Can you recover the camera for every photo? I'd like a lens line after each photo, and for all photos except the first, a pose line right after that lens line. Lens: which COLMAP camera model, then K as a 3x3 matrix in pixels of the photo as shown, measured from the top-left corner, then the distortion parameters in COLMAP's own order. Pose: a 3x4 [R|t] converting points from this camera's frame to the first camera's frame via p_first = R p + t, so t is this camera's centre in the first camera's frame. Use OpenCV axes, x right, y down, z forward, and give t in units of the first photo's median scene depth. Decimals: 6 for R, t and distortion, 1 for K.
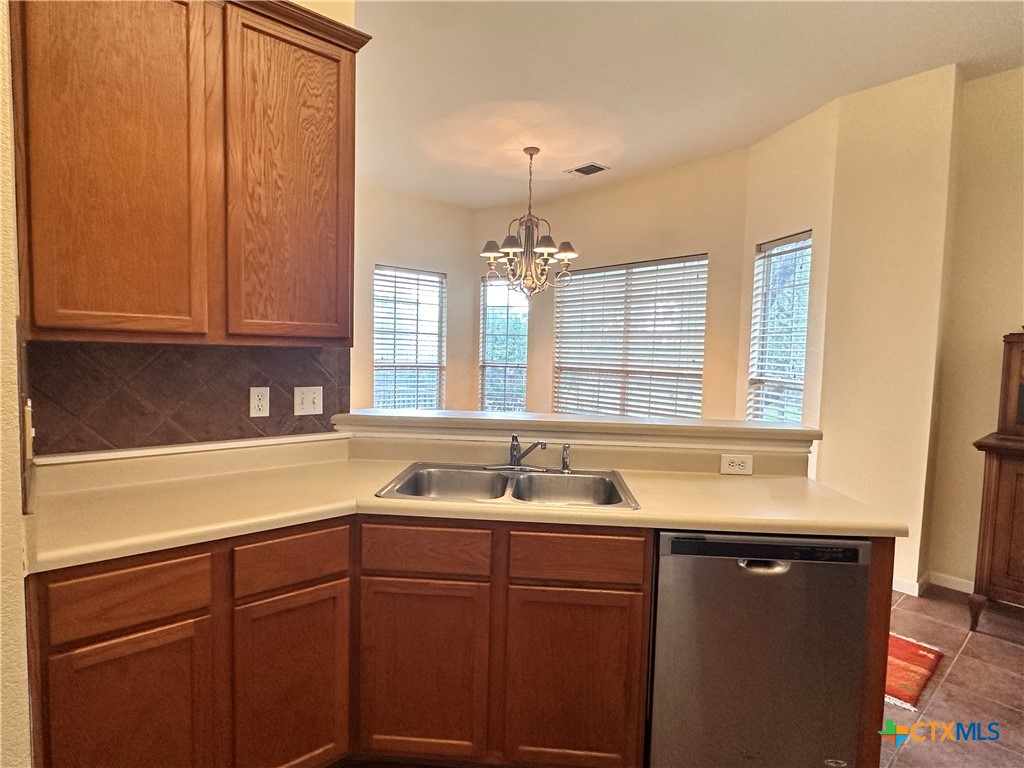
lens RADIAL K [[543.1, 0, 505.3], [0, 543.1, 390.8], [0, 0, 1]] dist [-0.006644, 0.000591]
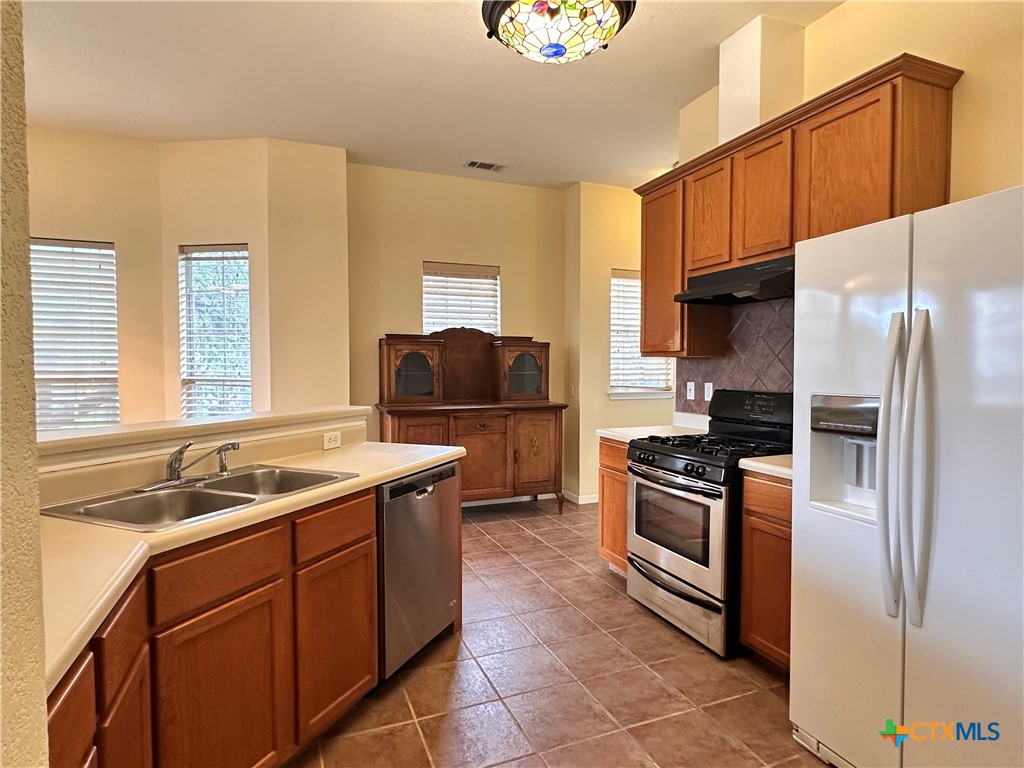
lens RADIAL K [[562.0, 0, 511.2], [0, 562.0, 385.3], [0, 0, 1]] dist [0.003086, -0.000091]
pose [[0.330346, -0.061040, 0.941884, -0.618276], [0.077144, 0.996314, 0.037510, -0.005457], [-0.940702, 0.060269, 0.333837, 0.169836]]
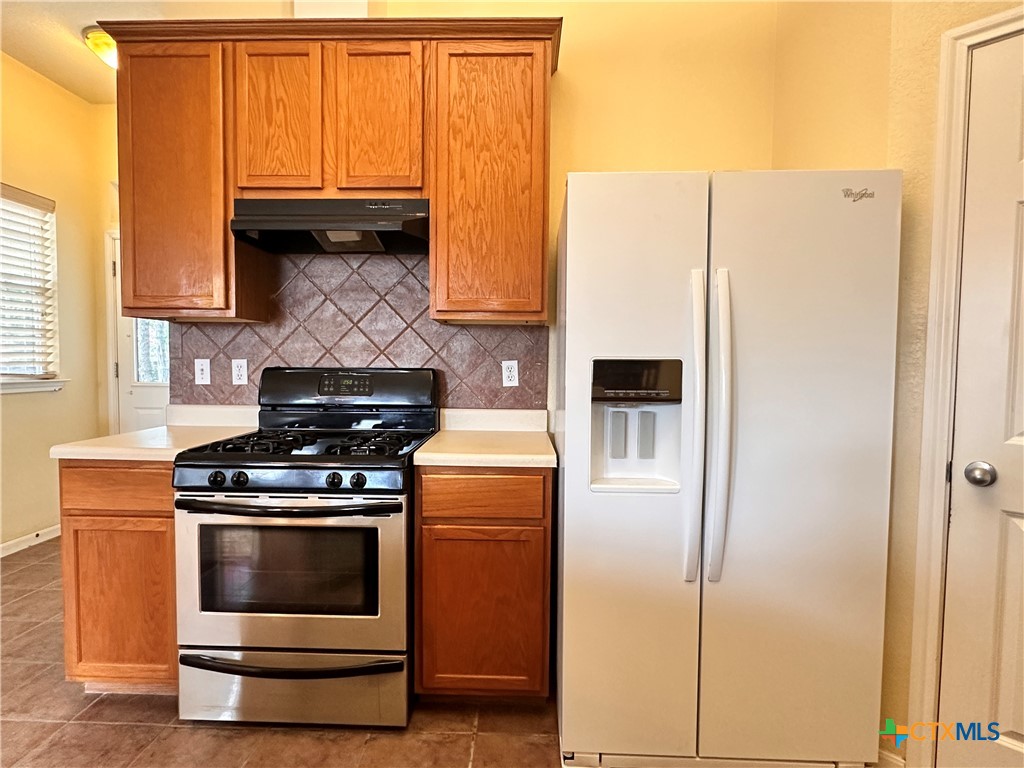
lens RADIAL K [[543.1, 0, 505.8], [0, 543.1, 386.2], [0, 0, 1]] dist [-0.006644, 0.000591]
pose [[-0.730503, -0.066995, 0.679615, -0.076962], [0.018758, 0.992832, 0.118034, 0.025197], [-0.682651, 0.098973, -0.724011, 0.593751]]
